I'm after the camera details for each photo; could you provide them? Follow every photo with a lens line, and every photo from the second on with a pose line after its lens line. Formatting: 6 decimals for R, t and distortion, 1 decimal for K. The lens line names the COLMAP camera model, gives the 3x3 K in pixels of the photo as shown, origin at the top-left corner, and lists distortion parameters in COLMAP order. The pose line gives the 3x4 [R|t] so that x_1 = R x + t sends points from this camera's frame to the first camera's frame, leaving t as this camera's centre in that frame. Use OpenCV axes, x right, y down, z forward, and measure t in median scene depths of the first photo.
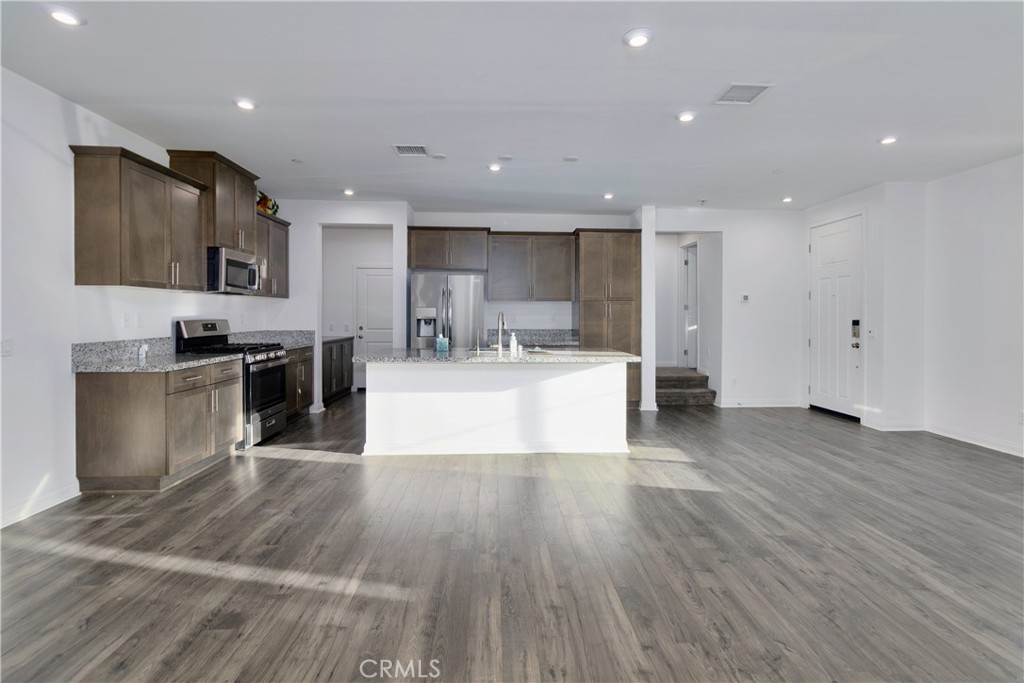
lens RADIAL K [[479.9, 0, 524.5], [0, 479.9, 315.0], [0, 0, 1]] dist [-0.000648, -0.000299]
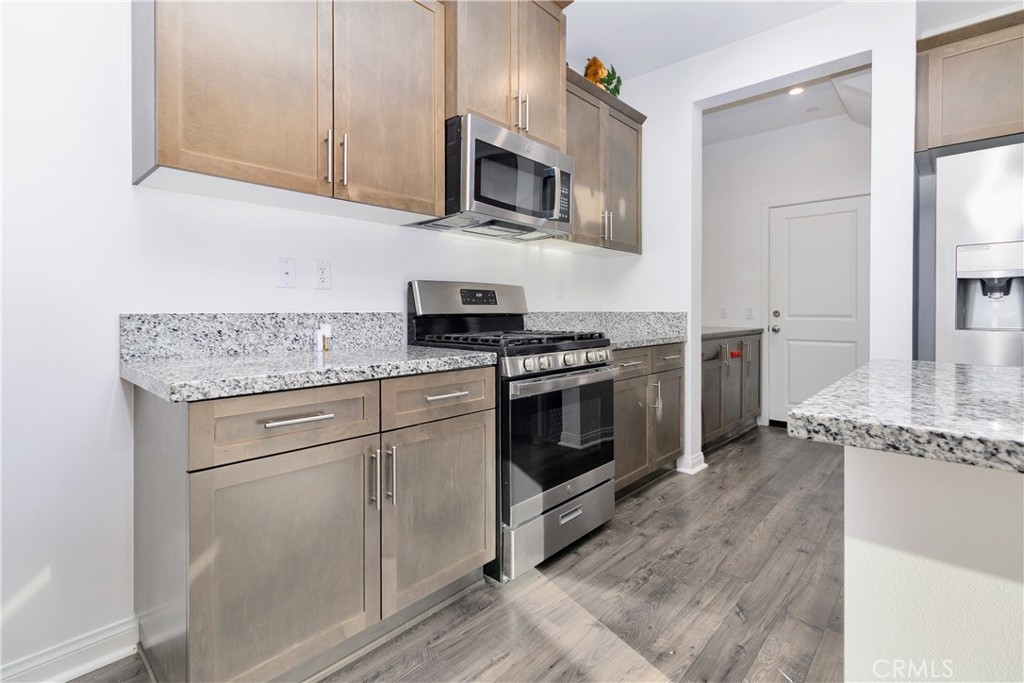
lens RADIAL K [[479.9, 0, 524.5], [0, 479.9, 315.0], [0, 0, 1]] dist [-0.000648, -0.000299]
pose [[0.703701, 0.003635, -0.710487, -0.211563], [0.001162, 0.999980, 0.006268, 0.034824], [0.710496, -0.005236, 0.703682, 0.560942]]
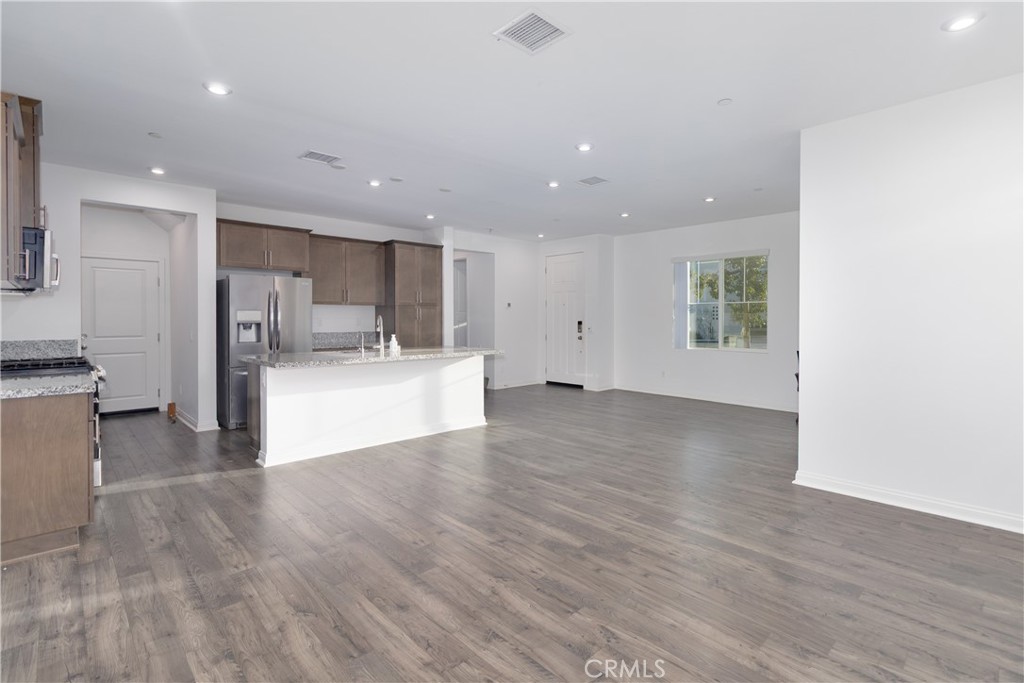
lens RADIAL K [[479.9, 0, 524.5], [0, 479.9, 315.0], [0, 0, 1]] dist [-0.000648, -0.000299]
pose [[0.762398, 0.001754, 0.647106, -0.424221], [0.000587, 0.999994, -0.003402, -0.003834], [-0.647108, 0.002973, 0.762392, -0.043348]]
